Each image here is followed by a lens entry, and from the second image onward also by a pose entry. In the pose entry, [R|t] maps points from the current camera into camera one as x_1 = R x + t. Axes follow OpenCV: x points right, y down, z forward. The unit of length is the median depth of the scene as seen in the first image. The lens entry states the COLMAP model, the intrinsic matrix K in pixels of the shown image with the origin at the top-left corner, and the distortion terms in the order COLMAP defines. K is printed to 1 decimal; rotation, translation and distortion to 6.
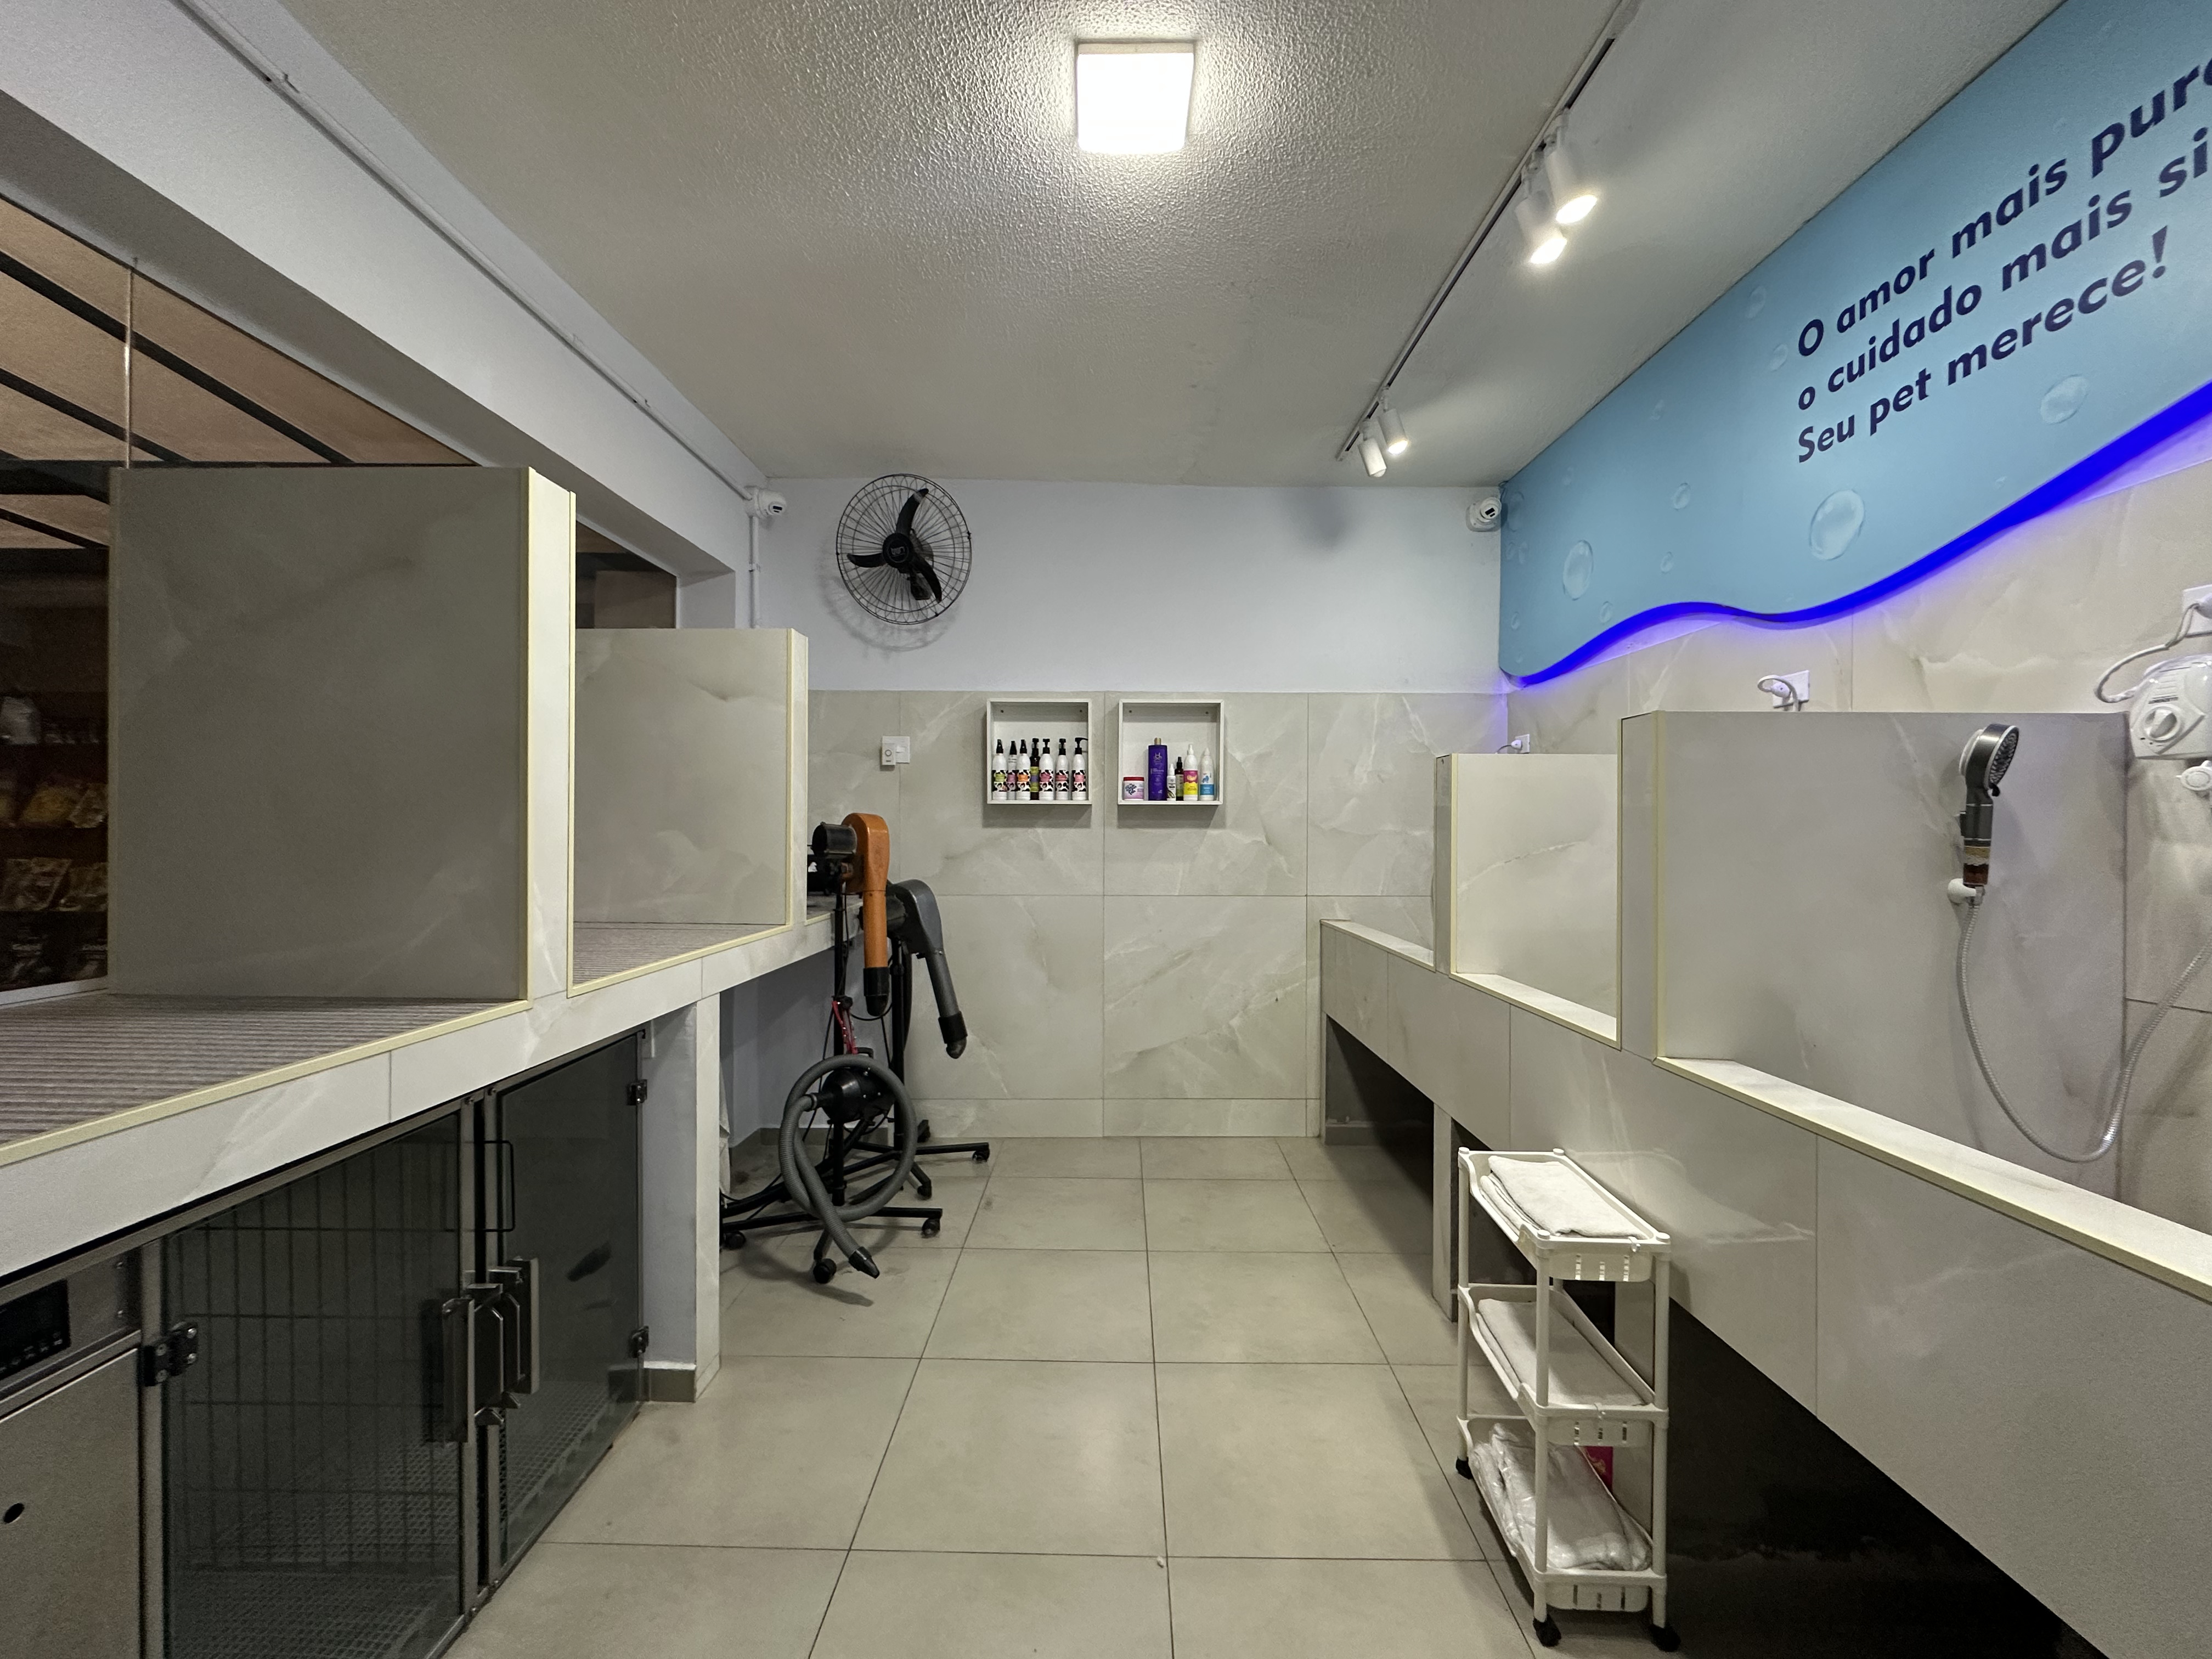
lens RADIAL K [[891.4, 0, 1108.2], [0, 891.4, 830.2], [0, 0, 1]] dist [-0.001363, 0.000374]
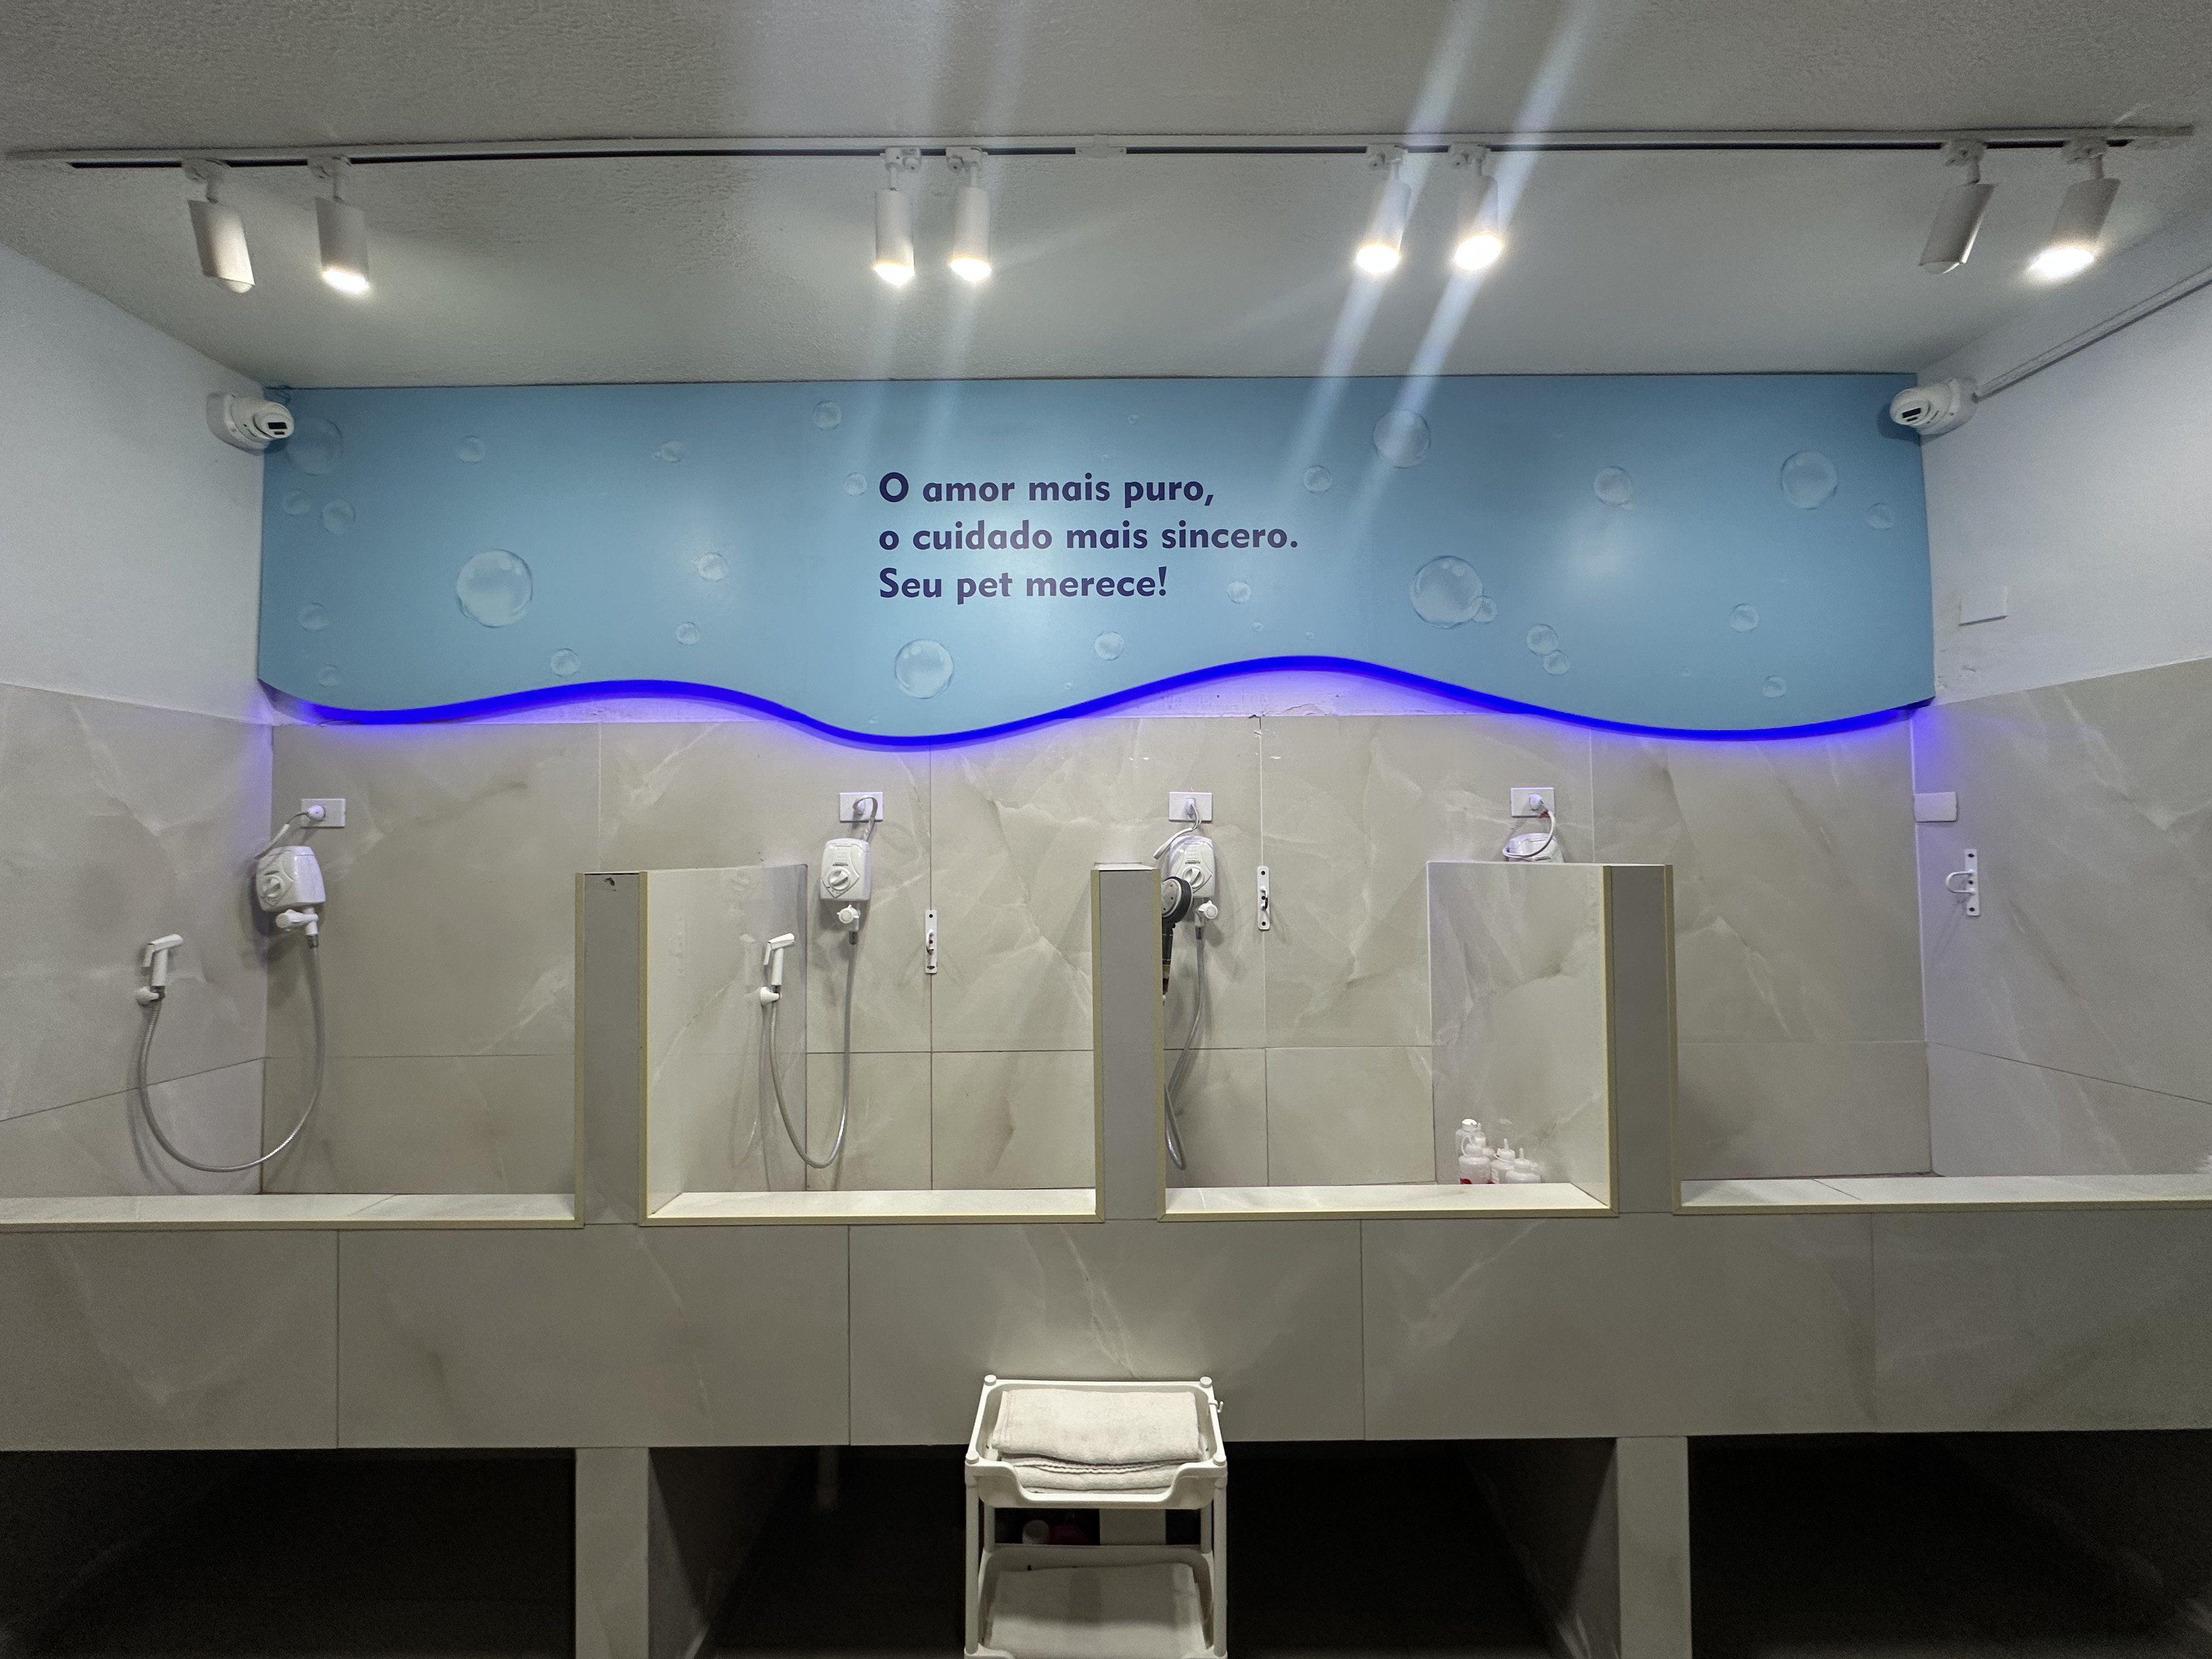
lens RADIAL K [[890.1, 0, 1102.0], [0, 890.1, 829.1], [0, 0, 1]] dist [-0.000070, -0.000533]
pose [[0.003125, 0.021605, 0.999762, -0.312076], [0.009392, 0.999722, -0.021633, -0.122990], [-0.999951, 0.009457, 0.002921, 0.825235]]
